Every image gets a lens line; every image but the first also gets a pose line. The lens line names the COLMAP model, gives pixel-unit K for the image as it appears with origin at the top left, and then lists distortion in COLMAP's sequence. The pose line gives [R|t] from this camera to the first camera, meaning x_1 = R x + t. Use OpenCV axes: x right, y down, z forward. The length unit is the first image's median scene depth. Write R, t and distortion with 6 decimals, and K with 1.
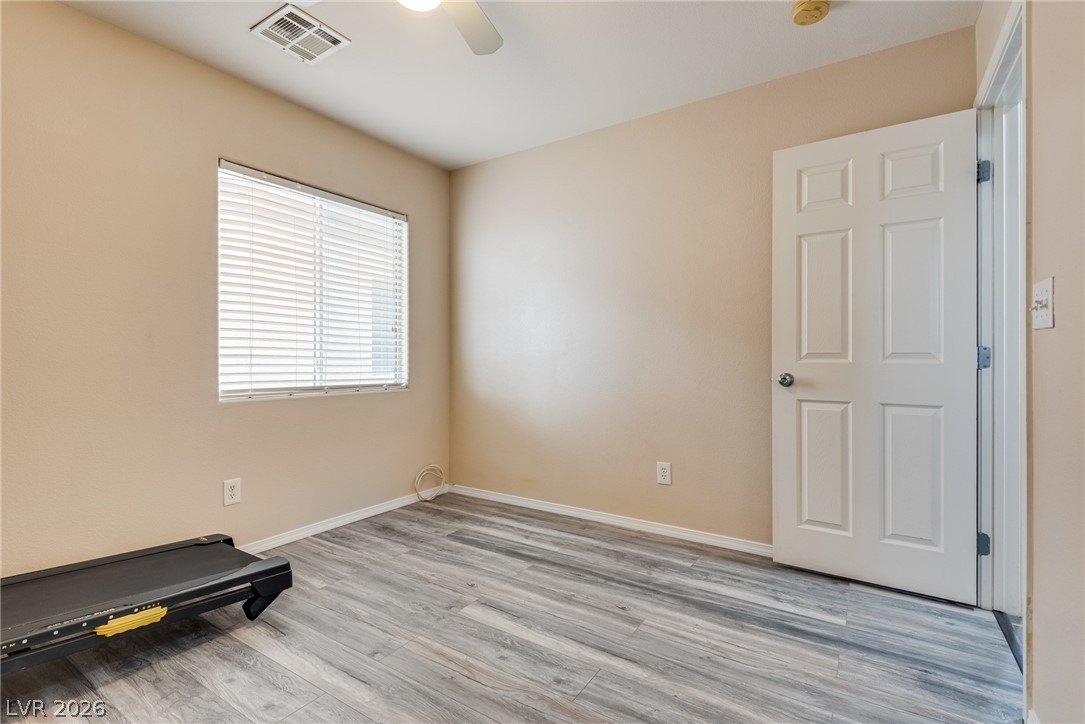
lens RADIAL K [[491.2, 0, 542.4], [0, 491.2, 357.7], [0, 0, 1]] dist [0.020577, -0.008578]
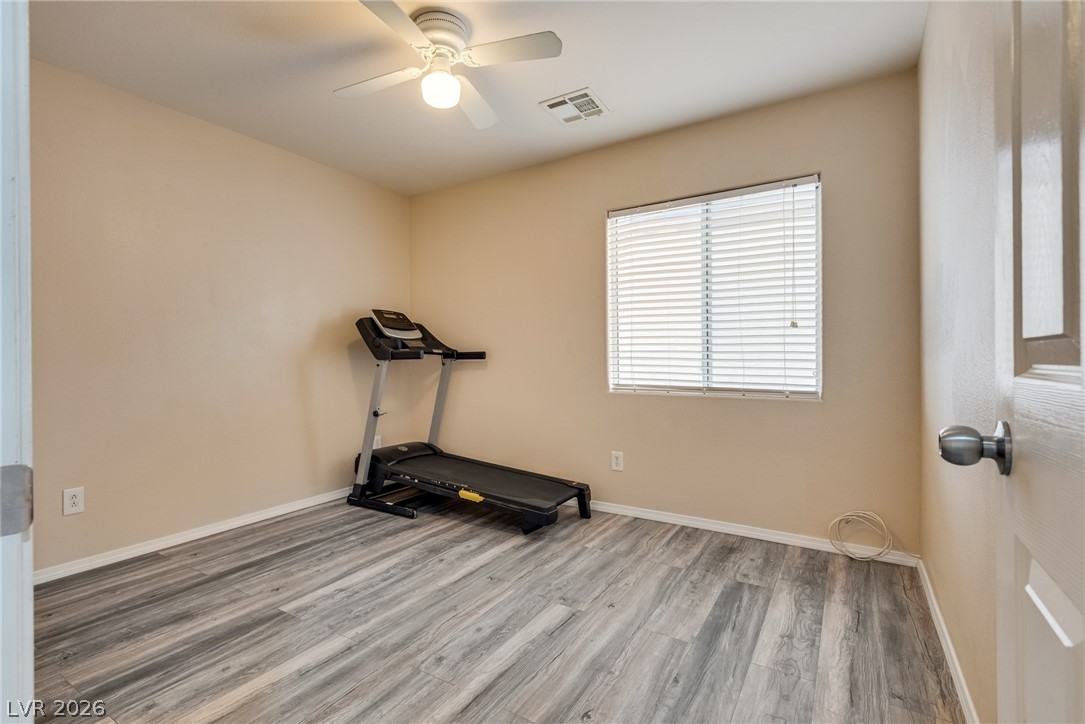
lens RADIAL K [[522.9, 0, 537.7], [0, 522.9, 364.1], [0, 0, 1]] dist [0.016219, -0.005412]
pose [[0.017975, 0.008091, -0.999806, 0.826746], [0.000908, 0.999967, 0.008108, 0.001769], [0.999838, -0.001053, 0.017967, 0.838769]]
